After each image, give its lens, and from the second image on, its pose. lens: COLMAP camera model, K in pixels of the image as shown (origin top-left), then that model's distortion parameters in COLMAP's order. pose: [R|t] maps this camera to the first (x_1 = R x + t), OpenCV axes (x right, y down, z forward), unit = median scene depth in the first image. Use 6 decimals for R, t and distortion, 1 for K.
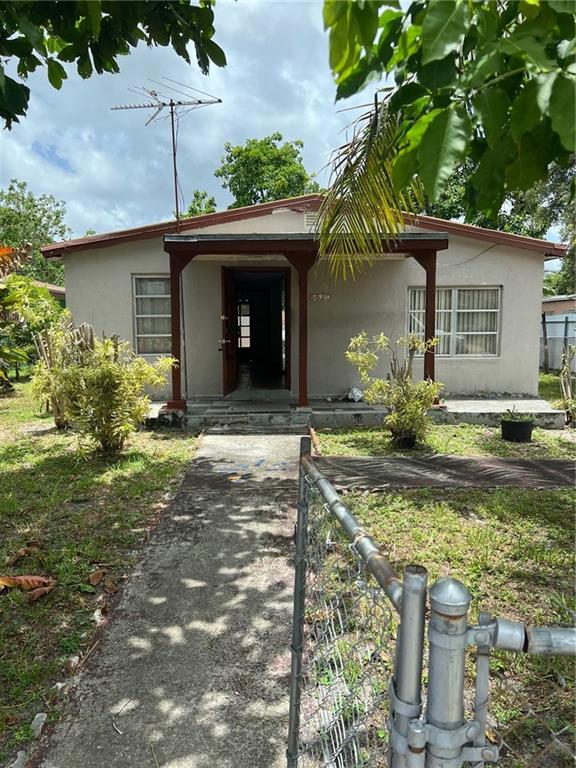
lens RADIAL K [[588.5, 0, 288.0], [0, 588.5, 384.0], [0, 0, 1]] dist [-0.002862, -0.001730]
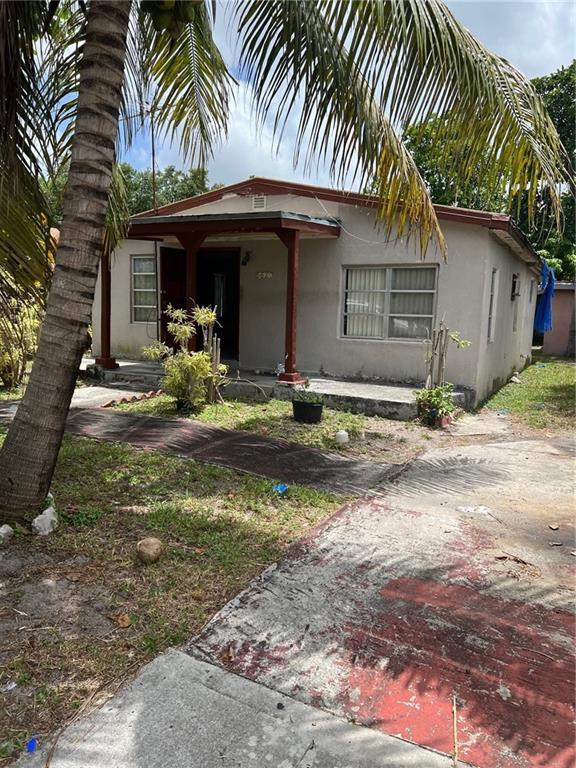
lens RADIAL K [[588.5, 0, 288.0], [0, 588.5, 384.0], [0, 0, 1]] dist [-0.002862, -0.001730]
pose [[0.871170, 0.096882, -0.481328, 0.616859], [-0.082663, 0.995286, 0.050716, -0.010044], [0.483973, -0.004394, 0.875072, 0.091828]]
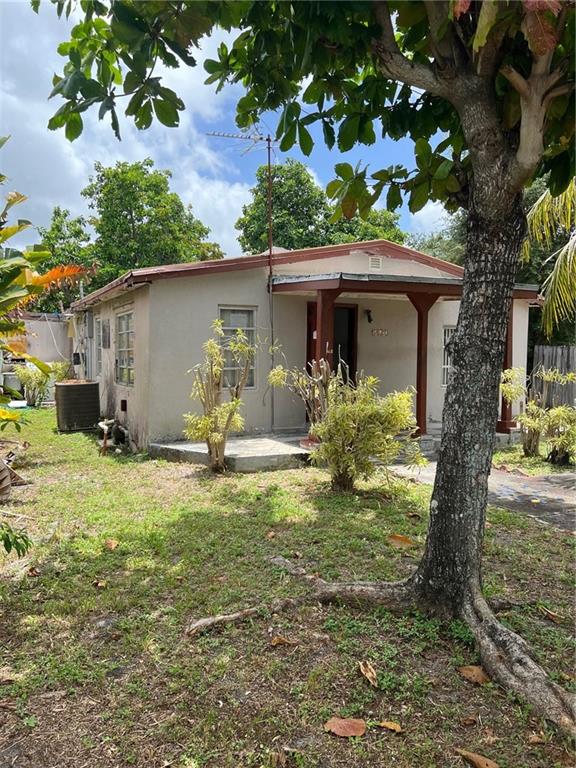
lens RADIAL K [[588.5, 0, 288.0], [0, 588.5, 384.0], [0, 0, 1]] dist [-0.002862, -0.001730]
pose [[0.911972, -0.014954, 0.409979, -0.543855], [0.034157, 0.998633, -0.039555, -0.015463], [-0.408828, 0.050077, 0.911237, 0.082441]]
